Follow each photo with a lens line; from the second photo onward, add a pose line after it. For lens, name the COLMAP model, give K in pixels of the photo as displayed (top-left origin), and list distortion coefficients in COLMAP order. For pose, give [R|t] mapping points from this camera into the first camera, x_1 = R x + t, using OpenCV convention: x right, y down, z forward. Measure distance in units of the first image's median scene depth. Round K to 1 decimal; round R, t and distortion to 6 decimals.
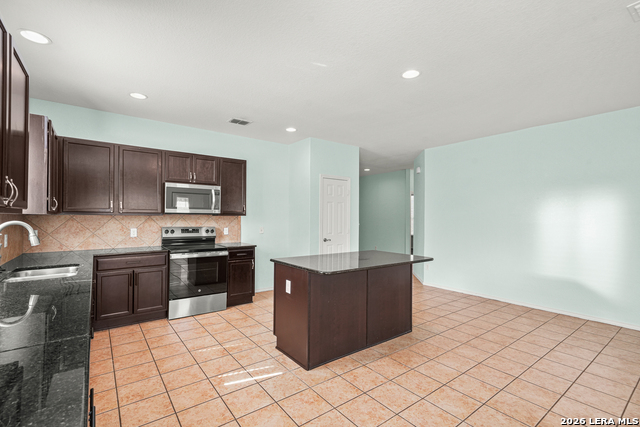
lens RADIAL K [[296.0, 0, 326.2], [0, 296.0, 217.0], [0, 0, 1]] dist [0.010772, 0.002115]
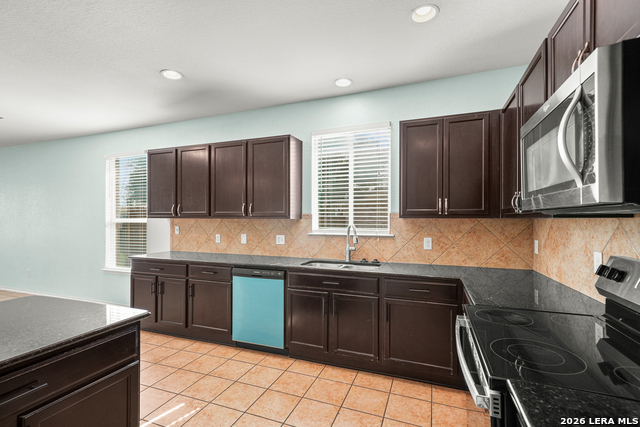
lens RADIAL K [[296.0, 0, 313.3], [0, 296.0, 219.2], [0, 0, 1]] dist [0.010772, 0.002115]
pose [[-0.855977, -0.008683, -0.516941, -0.117161], [-0.009447, 0.999955, -0.001154, -0.000588], [0.516928, 0.003896, -0.856020, 1.123615]]
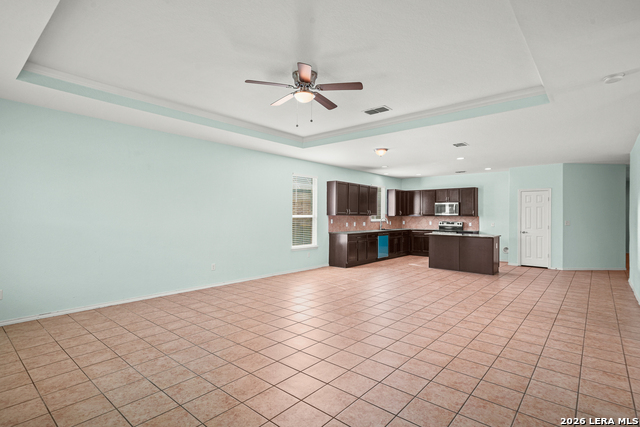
lens RADIAL K [[326.8, 0, 314.3], [0, 326.8, 207.8], [0, 0, 1]] dist [0.019038, -0.001607]
pose [[0.215392, -0.030186, -0.976061, 1.805374], [-0.008586, 0.999425, -0.032804, 0.021906], [0.976490, 0.015447, 0.215009, -0.534311]]
